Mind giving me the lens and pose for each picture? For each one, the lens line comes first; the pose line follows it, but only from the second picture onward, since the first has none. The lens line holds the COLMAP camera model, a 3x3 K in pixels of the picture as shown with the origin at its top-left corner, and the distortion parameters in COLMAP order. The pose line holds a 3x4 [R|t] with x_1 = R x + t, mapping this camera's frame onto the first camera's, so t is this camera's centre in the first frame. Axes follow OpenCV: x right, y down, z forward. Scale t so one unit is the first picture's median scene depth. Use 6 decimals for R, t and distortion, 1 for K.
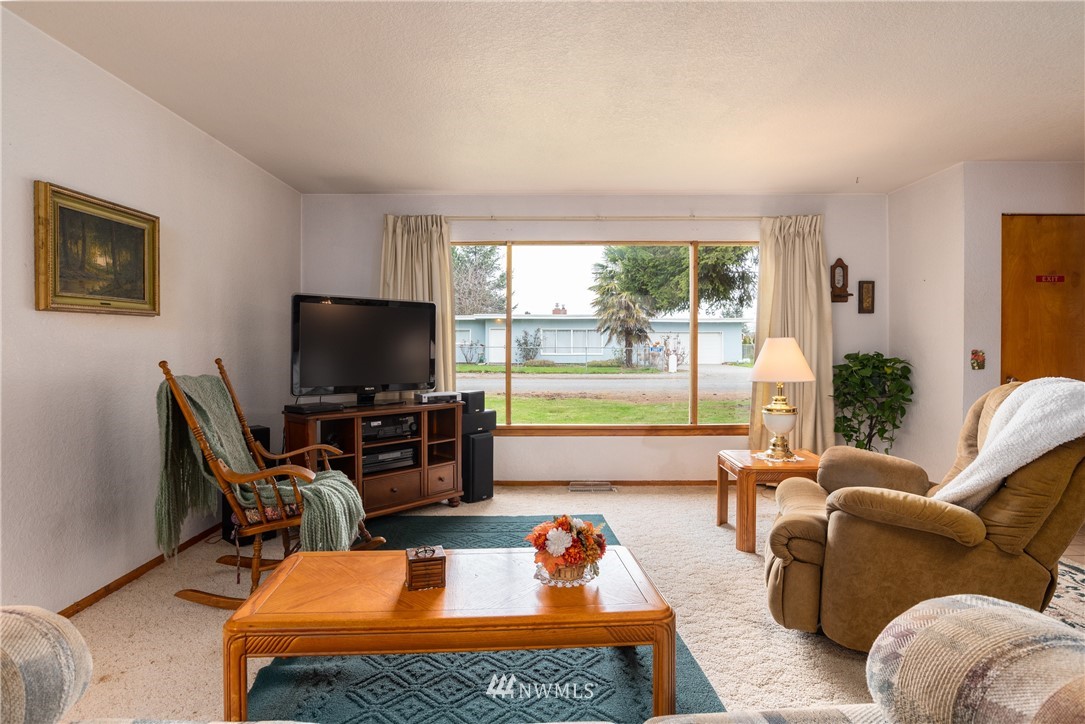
lens RADIAL K [[565.7, 0, 524.7], [0, 565.7, 347.5], [0, 0, 1]] dist [-0.039925, 0.010842]
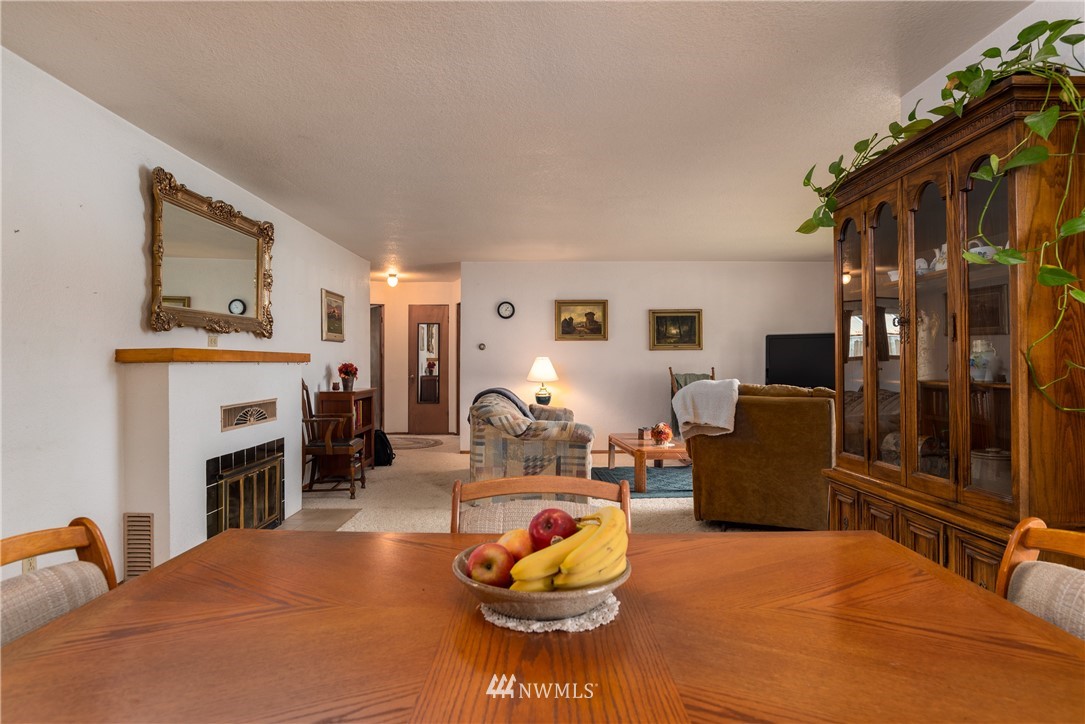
lens RADIAL K [[640.7, 0, 540.3], [0, 640.7, 358.5], [0, 0, 1]] dist [-0.011304, 0.000535]
pose [[0.012916, -0.006754, -0.999894, 1.415412], [-0.008776, 0.999938, -0.006867, 0.005022], [0.999878, 0.008863, 0.012856, 0.163859]]
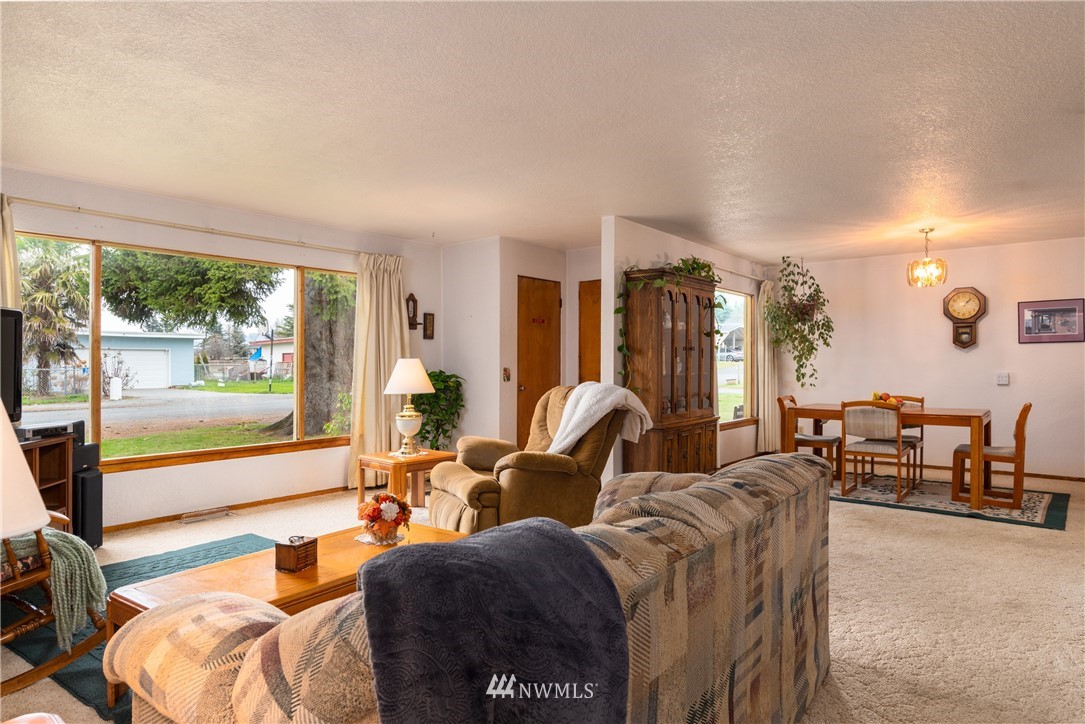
lens RADIAL K [[640.7, 0, 534.2], [0, 640.7, 367.3], [0, 0, 1]] dist [-0.011304, 0.000535]
pose [[0.630666, -0.004189, 0.776043, -0.380863], [0.004884, 0.999987, 0.001428, 0.001077], [-0.776039, 0.002890, 0.630678, -0.097832]]
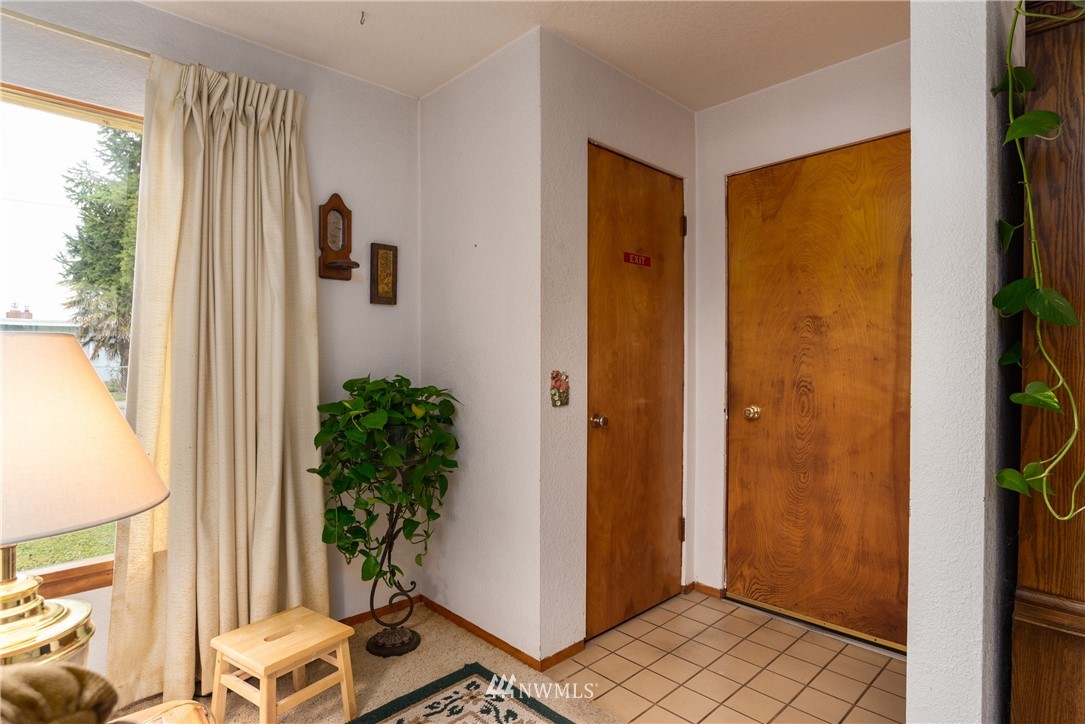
lens RADIAL K [[565.7, 0, 542.0], [0, 565.7, 363.6], [0, 0, 1]] dist [-0.039925, 0.010842]
pose [[0.712223, -0.005691, 0.701930, 0.357769], [0.006366, 0.999978, 0.001648, -0.003221], [-0.701925, 0.003294, 0.712244, 0.532895]]
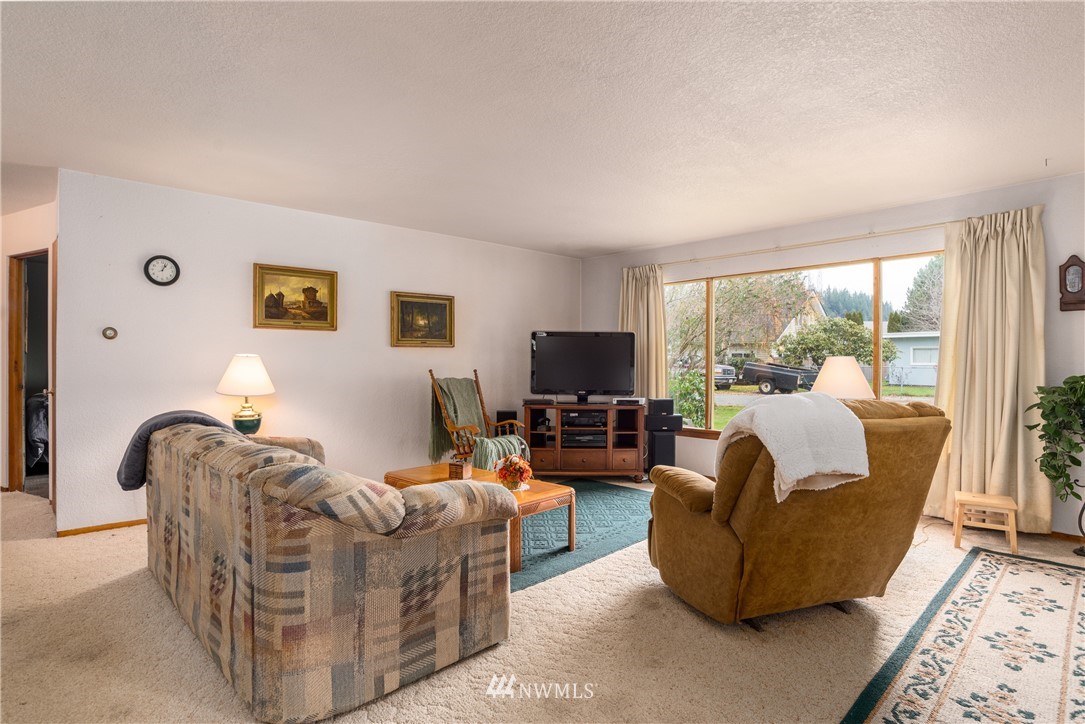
lens RADIAL K [[565.7, 0, 549.0], [0, 565.7, 365.5], [0, 0, 1]] dist [-0.039925, 0.010842]
pose [[0.688623, 0.004747, -0.725104, 0.659666], [-0.008926, 0.999958, -0.001931, 0.005017], [0.725065, 0.007803, 0.688636, -0.079386]]
